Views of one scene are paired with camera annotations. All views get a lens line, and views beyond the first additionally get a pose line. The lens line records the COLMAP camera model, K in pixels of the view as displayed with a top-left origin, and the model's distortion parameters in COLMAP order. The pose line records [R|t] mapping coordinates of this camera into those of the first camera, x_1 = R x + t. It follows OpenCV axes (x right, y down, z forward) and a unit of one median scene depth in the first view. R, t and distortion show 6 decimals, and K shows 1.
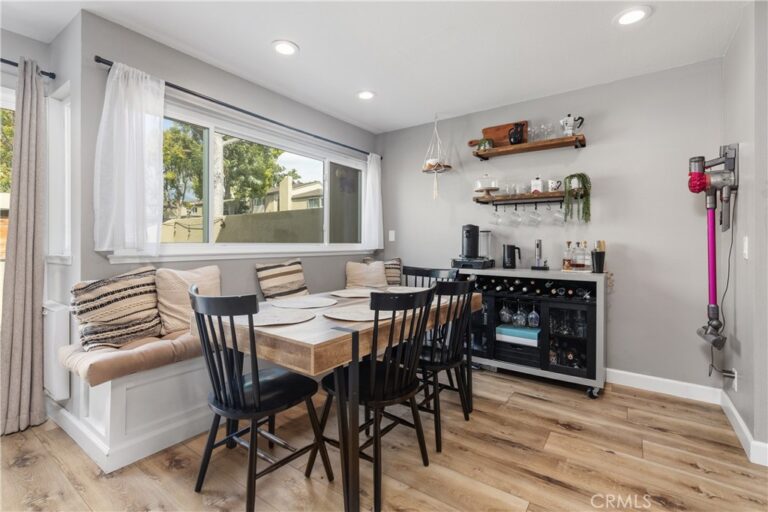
lens RADIAL K [[348.2, 0, 381.5], [0, 348.2, 244.0], [0, 0, 1]] dist [-0.001599, 0.000062]
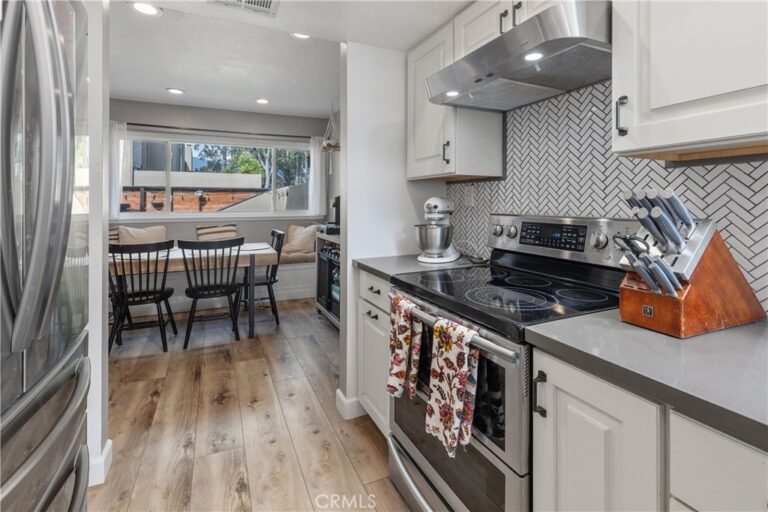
lens RADIAL K [[360.9, 0, 380.5], [0, 360.9, 202.8], [0, 0, 1]] dist [-0.000481, 0.000019]
pose [[0.876141, -0.003731, -0.482040, 1.122792], [0.002614, 0.999992, -0.002990, -0.033971], [0.482048, 0.001359, 0.876144, 0.003536]]
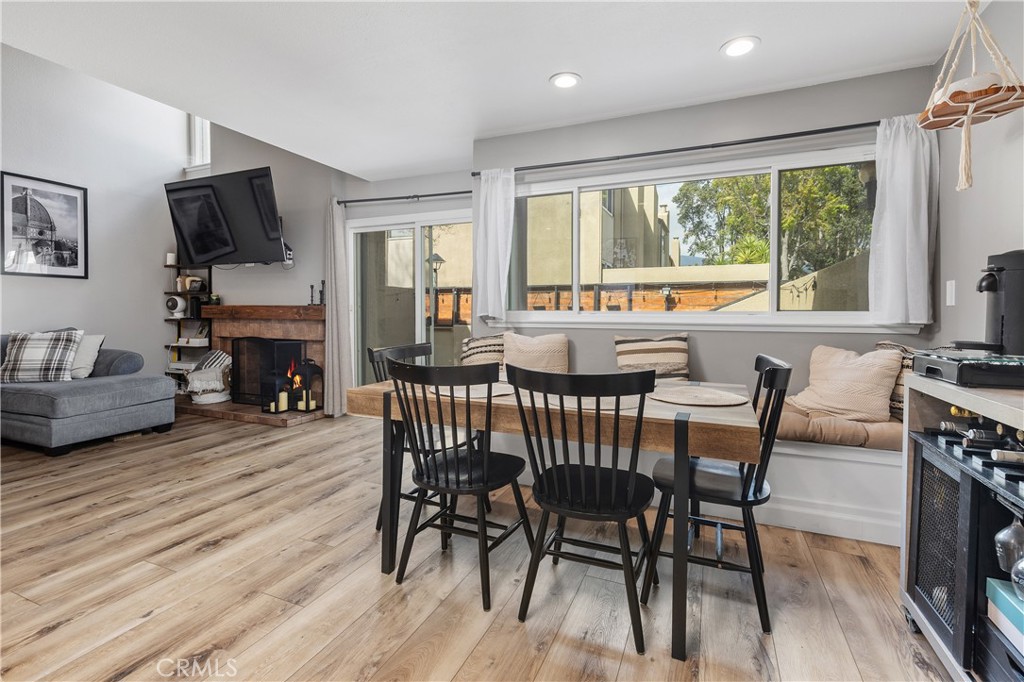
lens RADIAL K [[462.1, 0, 510.5], [0, 462.1, 318.2], [0, 0, 1]] dist [0.002625, 0.000590]
pose [[0.224361, 0.011079, -0.974443, 0.670495], [-0.001190, 0.999938, 0.011095, 0.003854], [0.974505, -0.001329, 0.224361, 0.511900]]
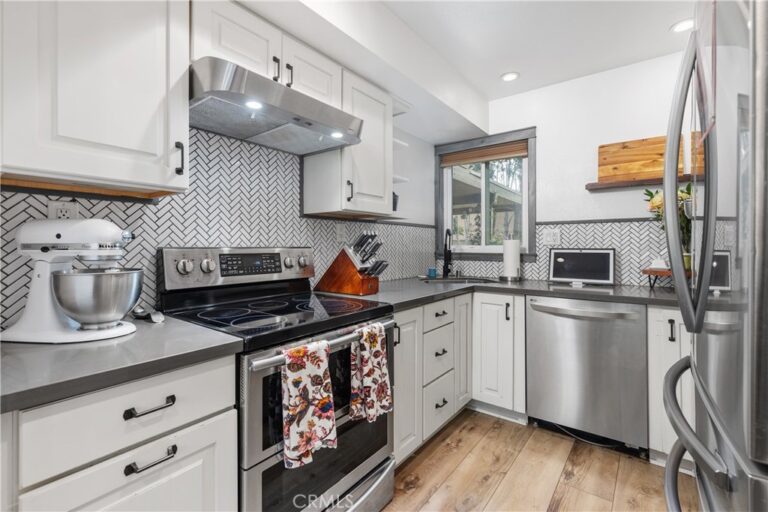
lens RADIAL K [[348.2, 0, 381.5], [0, 348.2, 244.0], [0, 0, 1]] dist [-0.001599, 0.000062]
pose [[-0.001115, 0.001368, 0.999998, 0.494291], [0.001661, 0.999998, -0.001366, -0.018944], [-0.999998, 0.001659, -0.001117, 0.376873]]
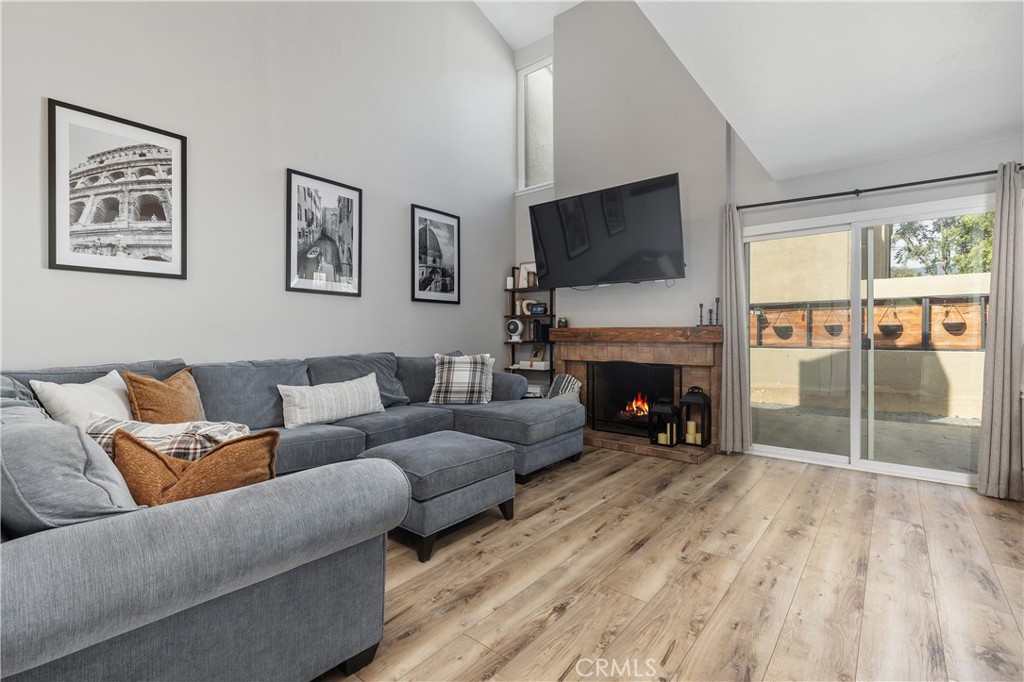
lens RADIAL K [[455.5, 0, 506.1], [0, 455.5, 338.1], [0, 0, 1]] dist [0.001633, 0.000359]
pose [[-0.062843, 0.007142, -0.997998, 0.381465], [0.006300, 0.999957, 0.006759, 0.000375], [0.998004, -0.005863, -0.062886, -0.355636]]
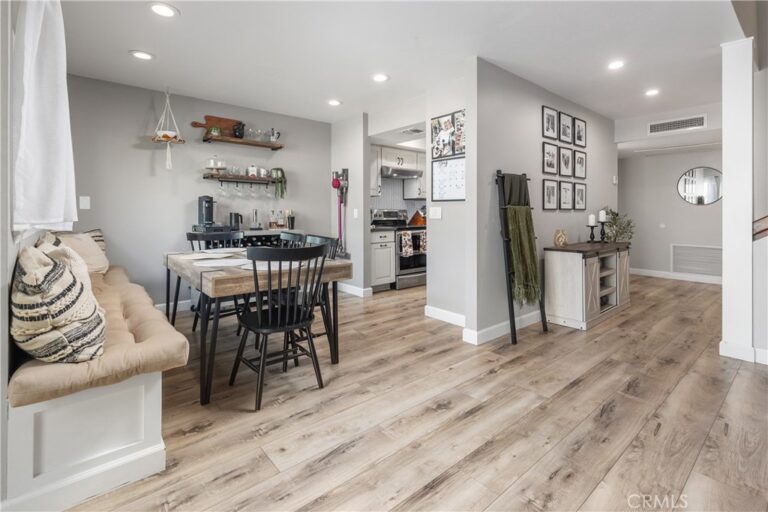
lens RADIAL K [[348.2, 0, 381.5], [0, 348.2, 244.0], [0, 0, 1]] dist [-0.001599, 0.000062]
pose [[0.244319, -0.091209, 0.965396, -0.894411], [0.000047, 0.995568, 0.094048, -0.005273], [-0.969695, -0.022932, 0.243241, 0.148672]]
